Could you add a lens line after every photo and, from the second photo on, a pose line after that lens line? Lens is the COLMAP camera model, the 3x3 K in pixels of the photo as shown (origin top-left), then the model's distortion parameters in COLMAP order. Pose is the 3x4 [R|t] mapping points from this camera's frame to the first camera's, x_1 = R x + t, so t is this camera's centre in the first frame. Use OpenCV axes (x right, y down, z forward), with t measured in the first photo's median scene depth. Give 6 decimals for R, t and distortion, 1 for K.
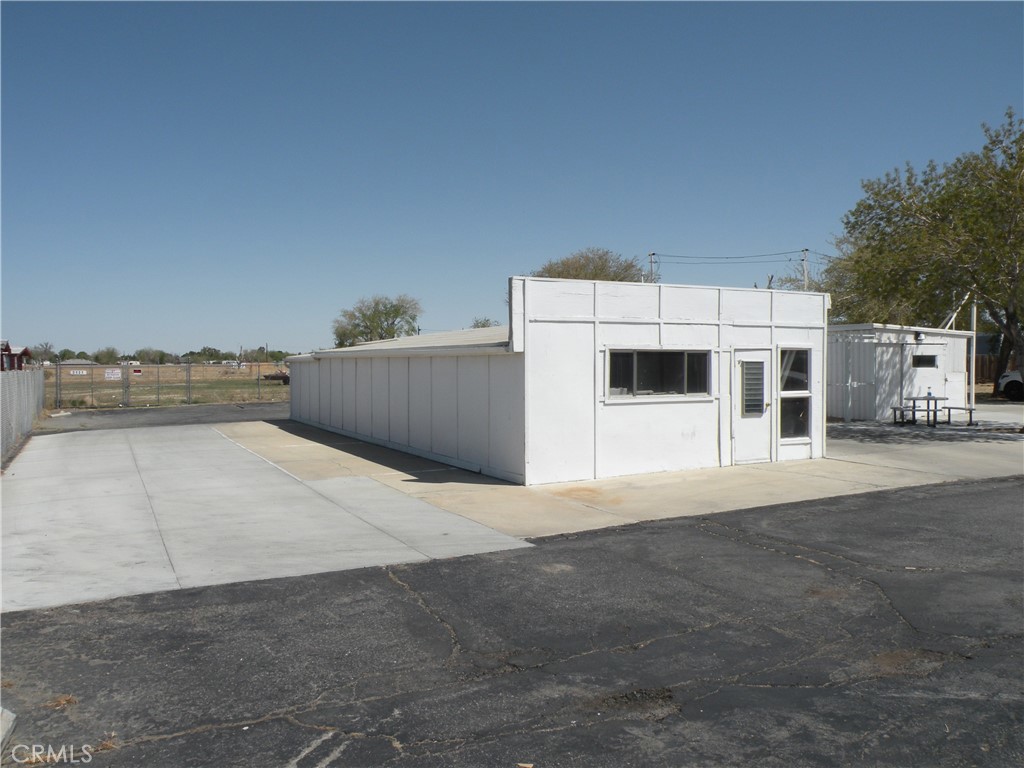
lens RADIAL K [[806.1, 0, 517.5], [0, 806.1, 382.6], [0, 0, 1]] dist [-0.156318, 0.137664]
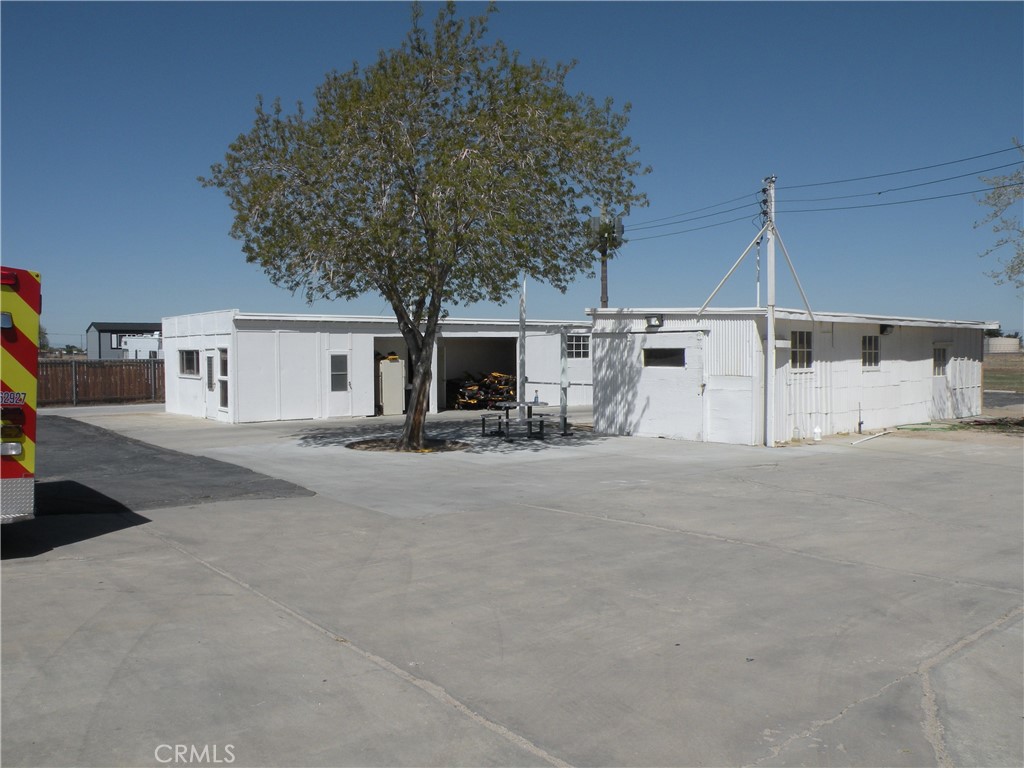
lens RADIAL K [[806.1, 0, 517.5], [0, 806.1, 382.6], [0, 0, 1]] dist [-0.156318, 0.137664]
pose [[0.214569, 0.041424, -0.975830, 1.182534], [-0.021360, 0.999060, 0.037713, -0.029288], [0.976475, 0.012752, 0.215252, 0.733296]]
